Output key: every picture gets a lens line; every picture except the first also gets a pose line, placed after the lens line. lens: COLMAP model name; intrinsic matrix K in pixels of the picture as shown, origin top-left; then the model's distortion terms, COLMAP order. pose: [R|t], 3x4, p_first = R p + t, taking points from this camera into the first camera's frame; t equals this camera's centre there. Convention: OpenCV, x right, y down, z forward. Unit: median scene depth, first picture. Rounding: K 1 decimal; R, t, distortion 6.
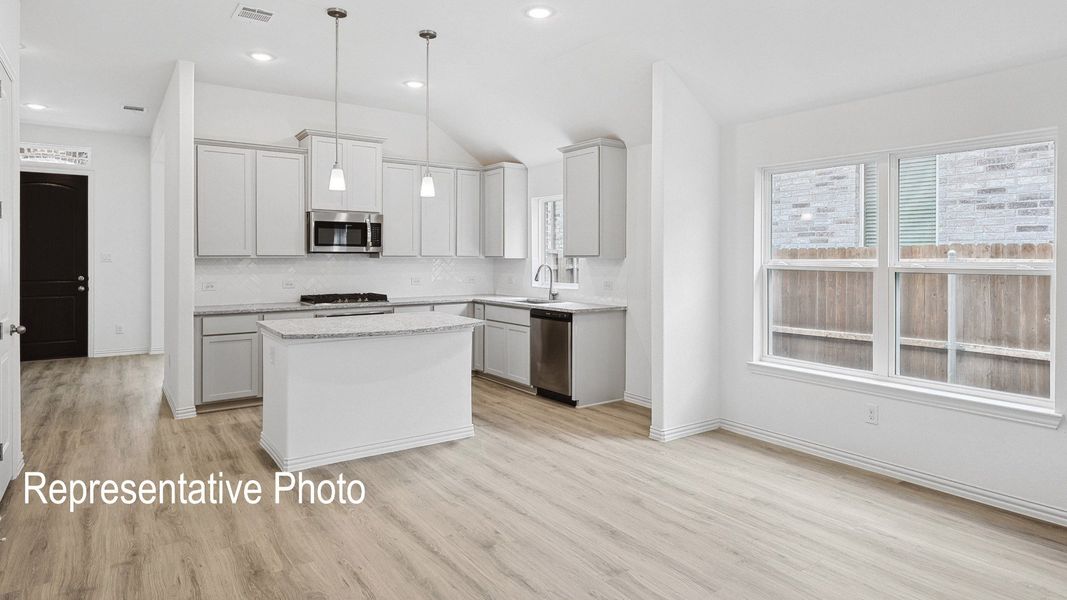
lens RADIAL K [[619.9, 0, 545.5], [0, 619.9, 253.7], [0, 0, 1]] dist [0.007617, 0.001099]
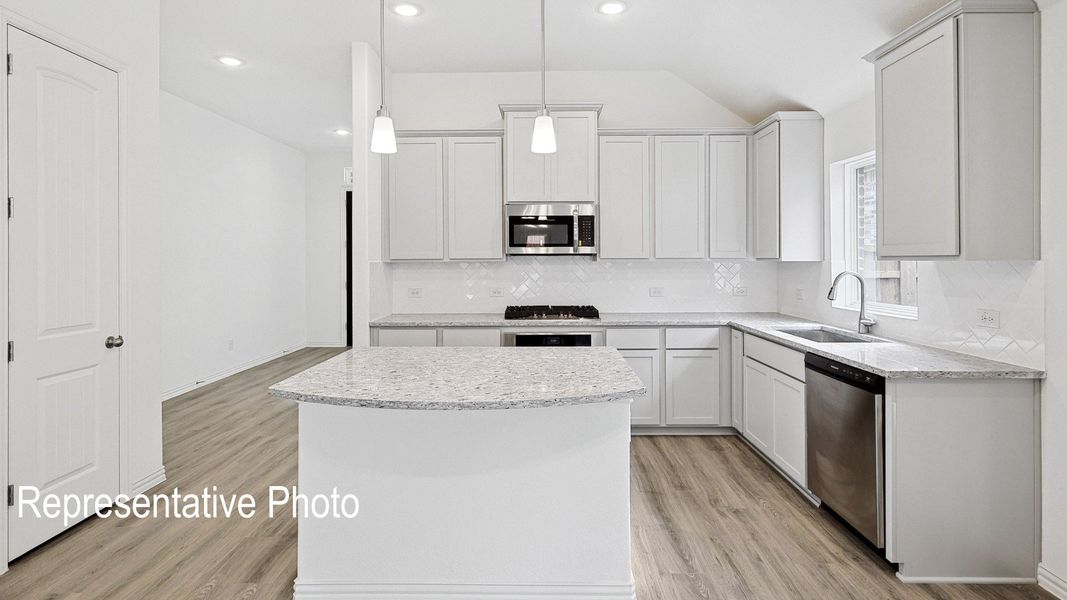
lens RADIAL K [[537.7, 0, 522.7], [0, 537.7, 256.5], [0, 0, 1]] dist [0.012815, -0.001165]
pose [[0.800089, -0.007893, -0.599830, 0.064464], [0.007561, 0.999967, -0.003073, 0.002661], [0.599834, -0.002076, 0.800122, 0.453061]]
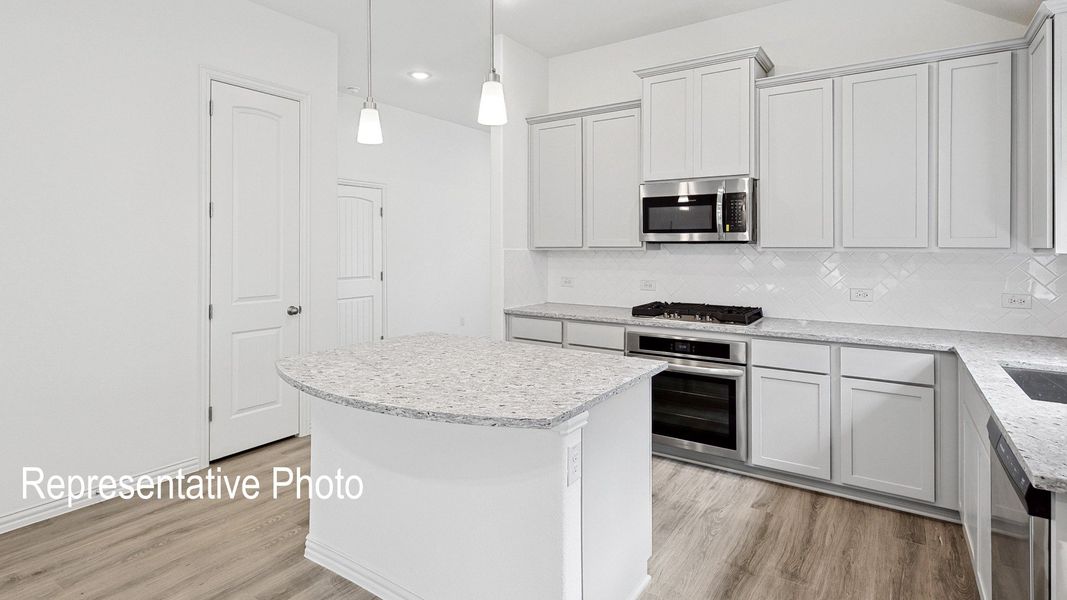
lens RADIAL K [[537.7, 0, 527.2], [0, 537.7, 243.7], [0, 0, 1]] dist [0.012815, -0.001165]
pose [[0.332357, -0.007615, -0.943123, 0.163438], [0.003818, 0.999970, -0.006729, 0.002968], [0.943146, -0.001364, 0.332376, 0.679401]]
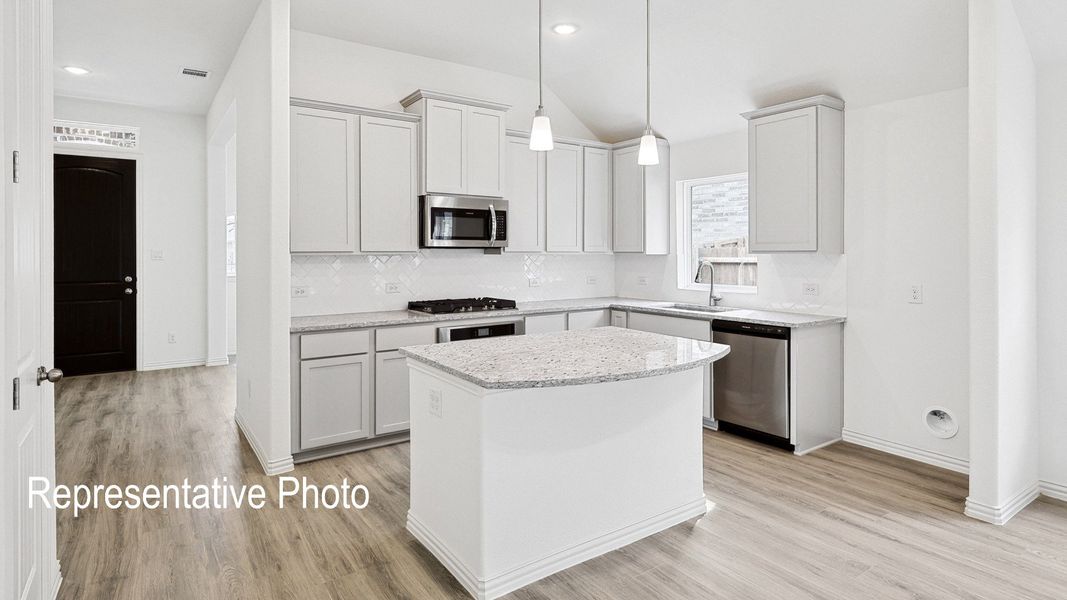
lens RADIAL K [[578.6, 0, 547.2], [0, 578.6, 250.0], [0, 0, 1]] dist [0.006966, 0.000239]
pose [[0.999995, -0.002270, -0.002250, -0.226362], [0.002270, 0.999997, 0.000027, 0.001280], [0.002250, -0.000032, 0.999997, 0.272584]]
